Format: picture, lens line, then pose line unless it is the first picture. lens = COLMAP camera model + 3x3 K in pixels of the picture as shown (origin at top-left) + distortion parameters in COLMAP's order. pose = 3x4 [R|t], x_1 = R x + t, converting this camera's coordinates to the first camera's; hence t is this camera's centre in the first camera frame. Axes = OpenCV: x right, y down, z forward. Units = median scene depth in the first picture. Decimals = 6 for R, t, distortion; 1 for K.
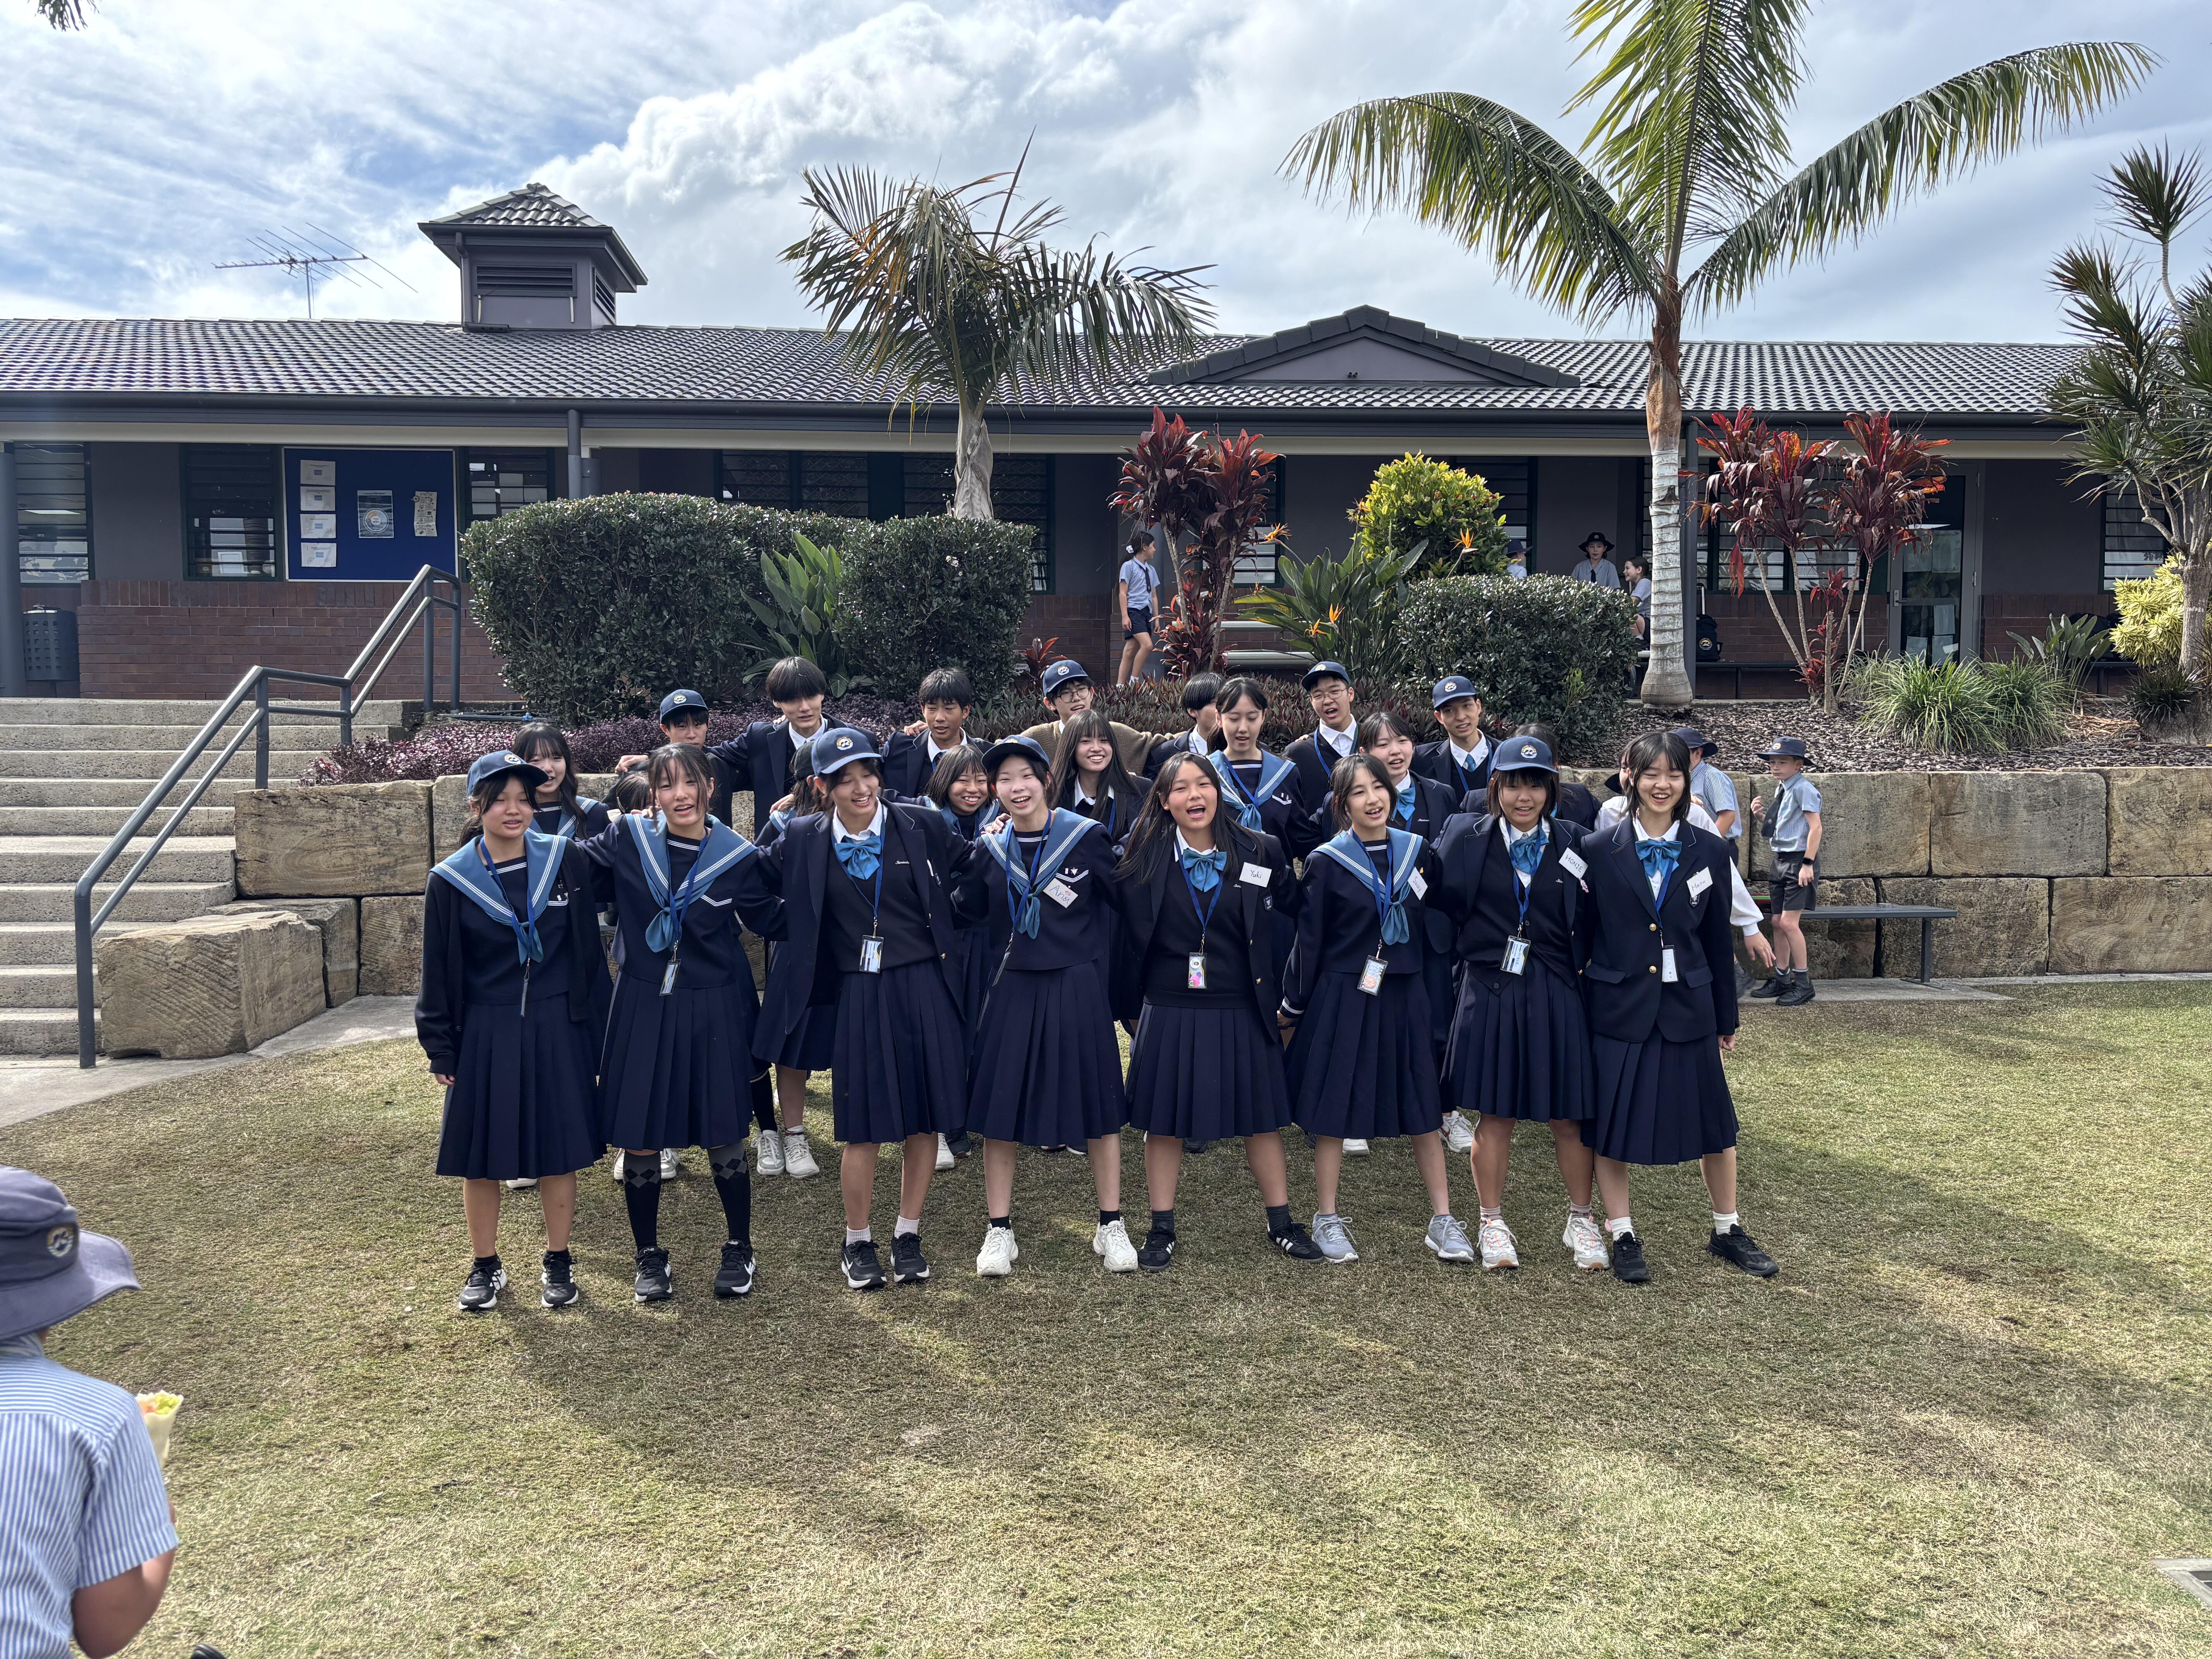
lens RADIAL K [[1658.6, 0, 1106.8], [0, 1658.6, 834.5], [0, 0, 1]] dist [0.035513, -0.032609]
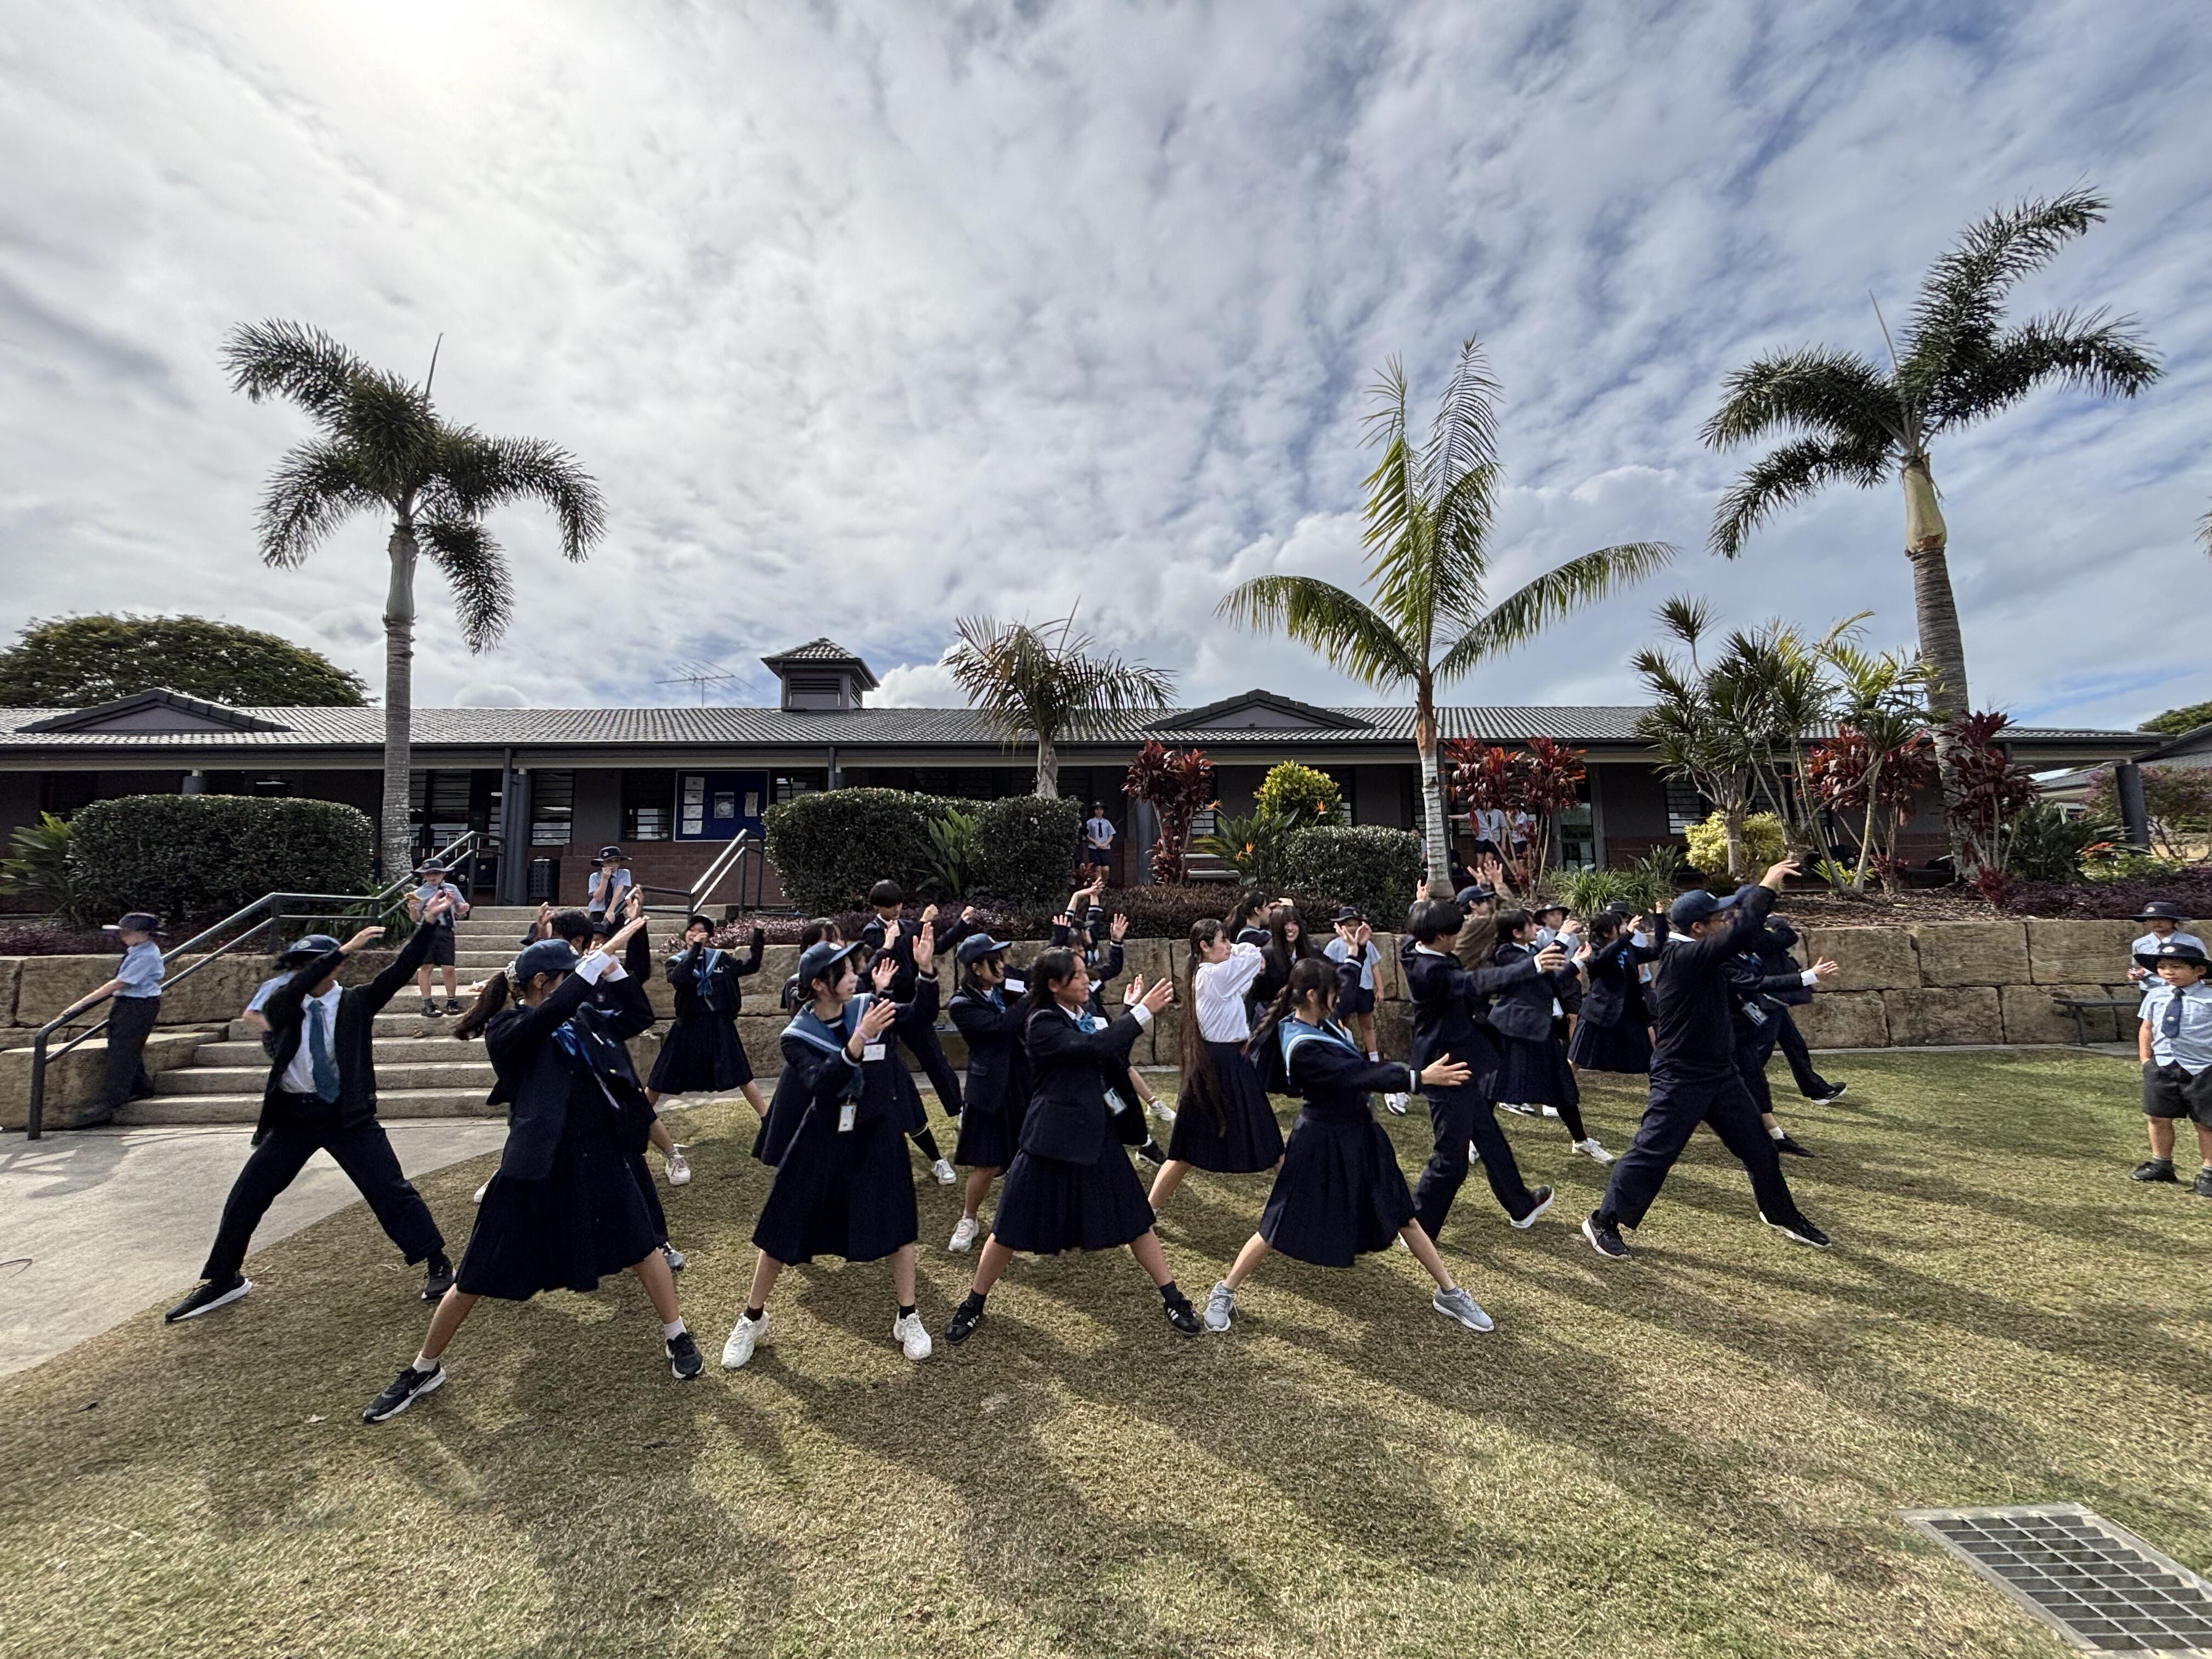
lens RADIAL K [[882.3, 0, 1113.5], [0, 882.3, 833.8], [0, 0, 1]] dist [0.007095, -0.000424]
pose [[0.999849, -0.013505, -0.010899, 0.002044], [0.011597, 0.987160, -0.159316, 0.000108], [0.012910, 0.159166, 0.987167, 0.064151]]
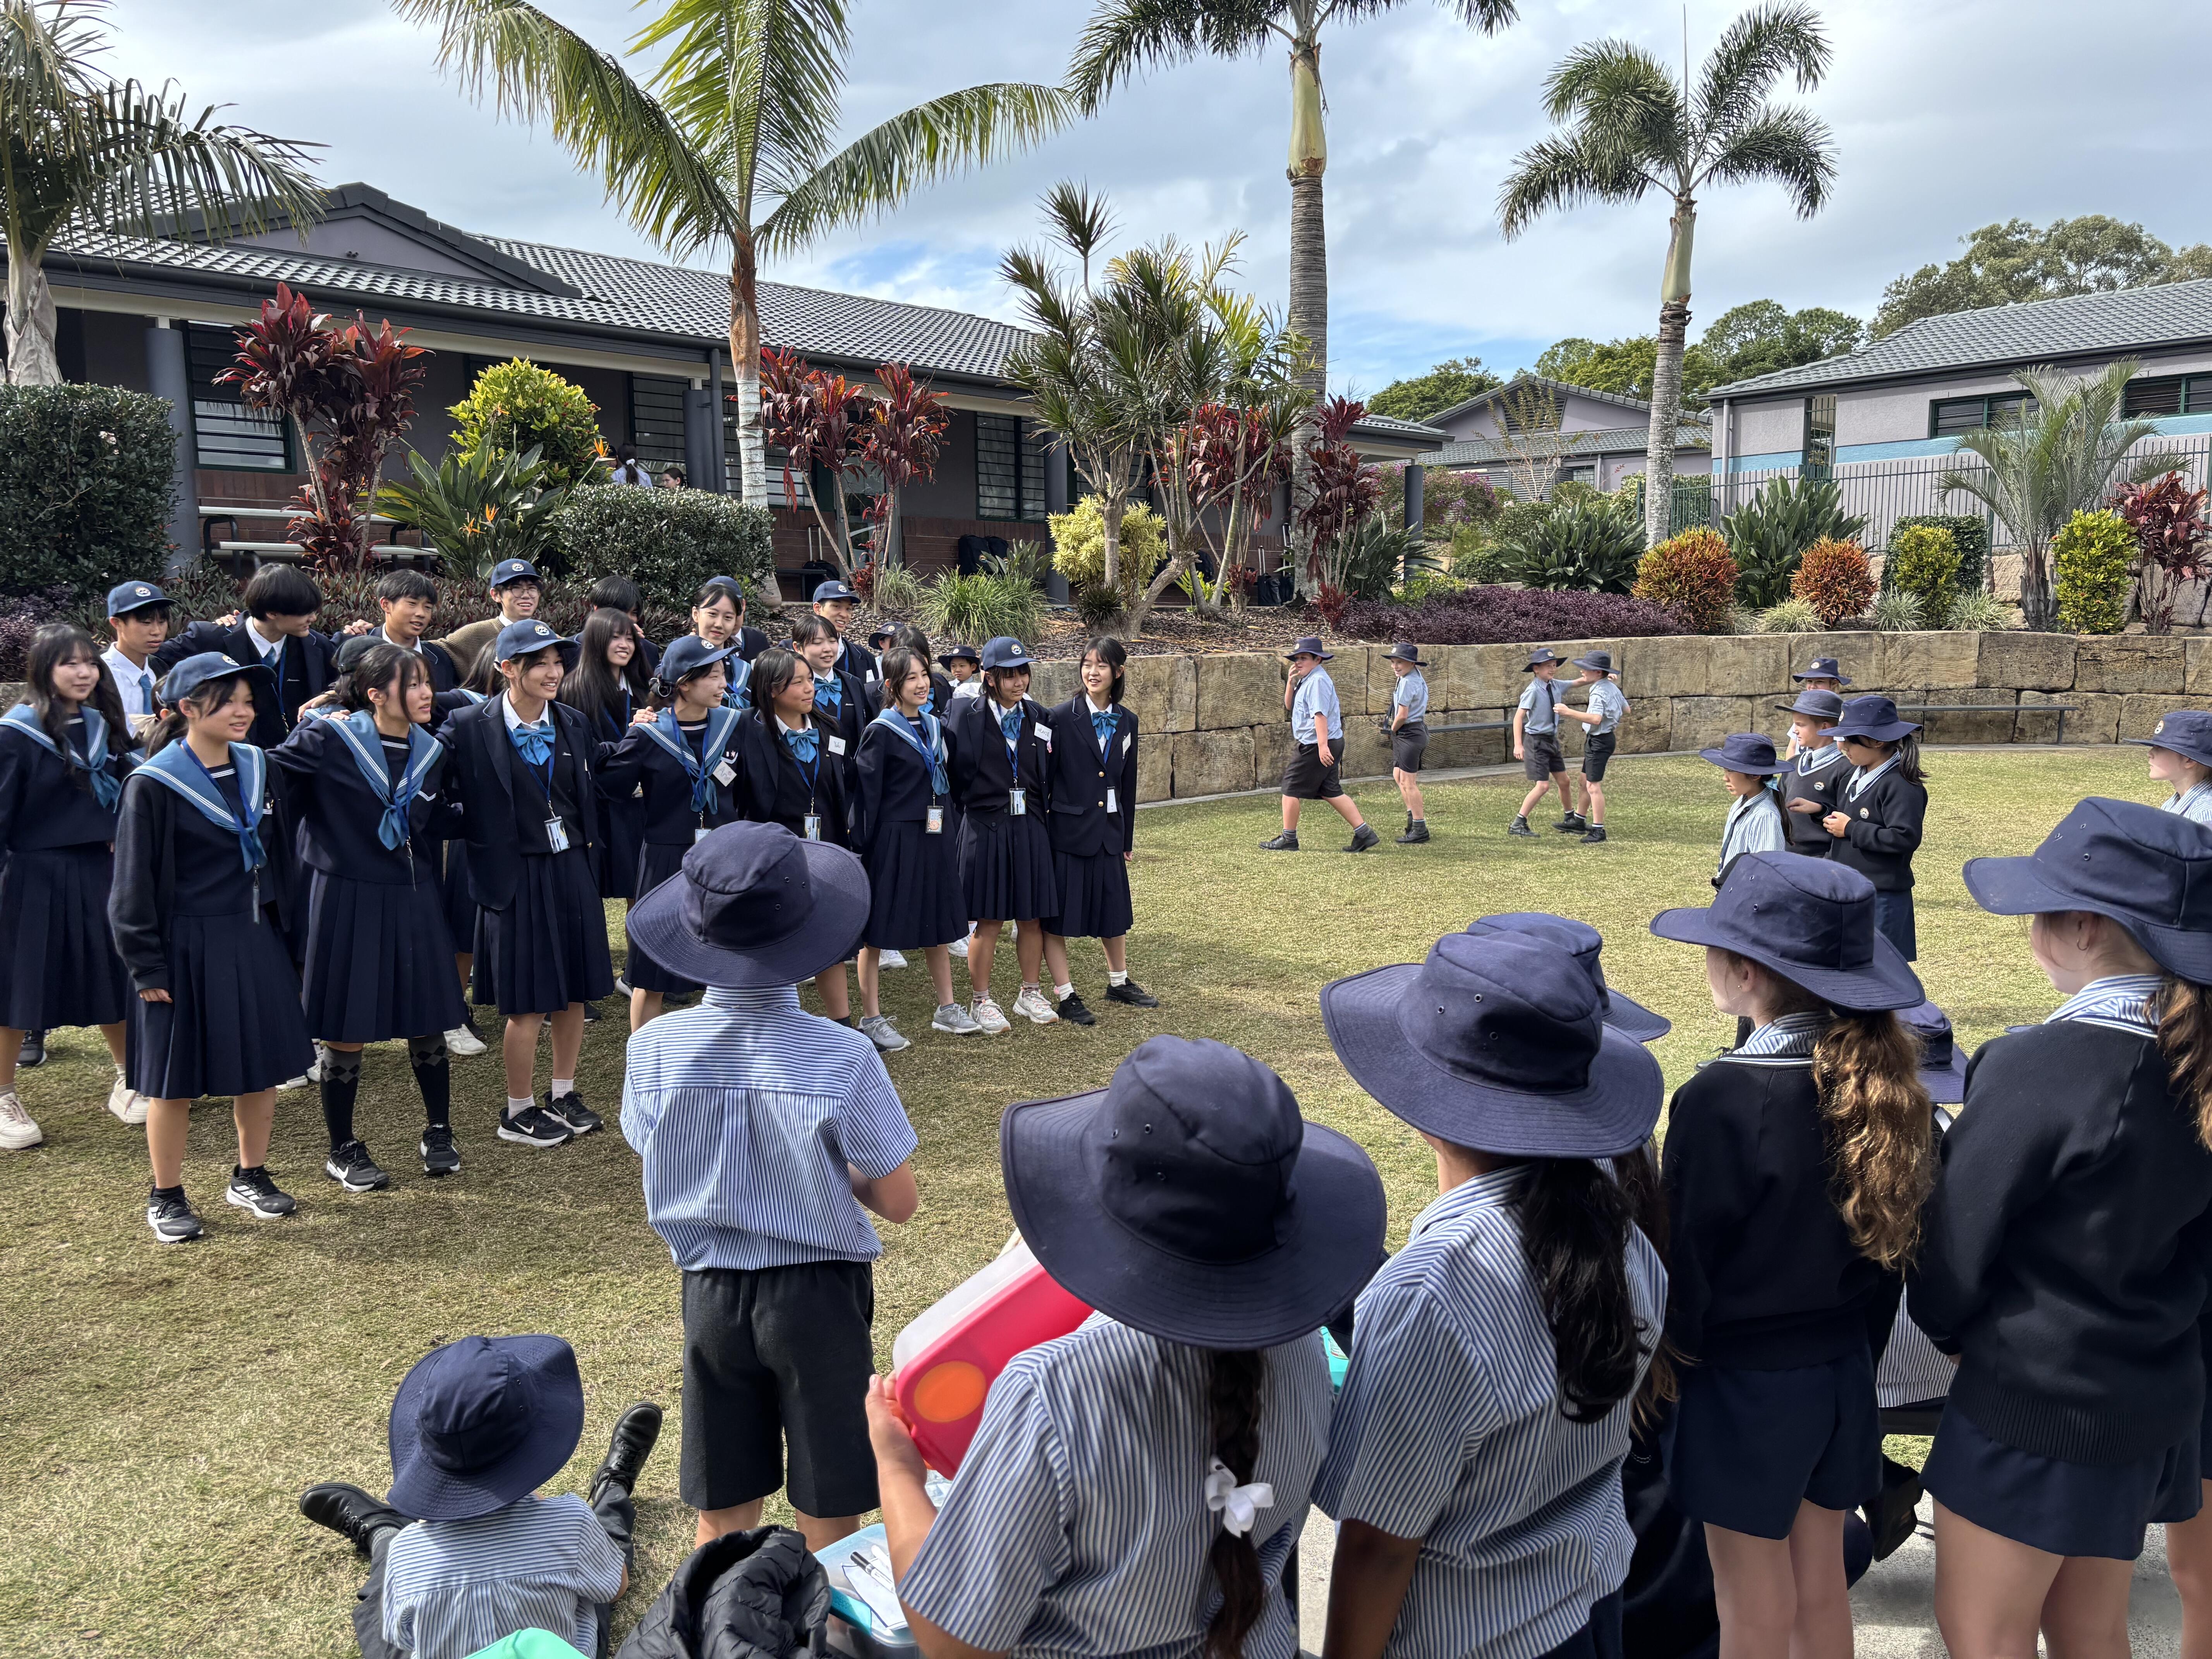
lens RADIAL K [[1658.6, 0, 1098.6], [0, 1658.6, 852.2], [0, 0, 1]] dist [0.035513, -0.032609]
pose [[0.761083, -0.089100, 0.642506, -0.249518], [0.043993, 0.995331, 0.085917, 0.001792], [-0.647161, -0.037125, 0.761449, -0.027472]]
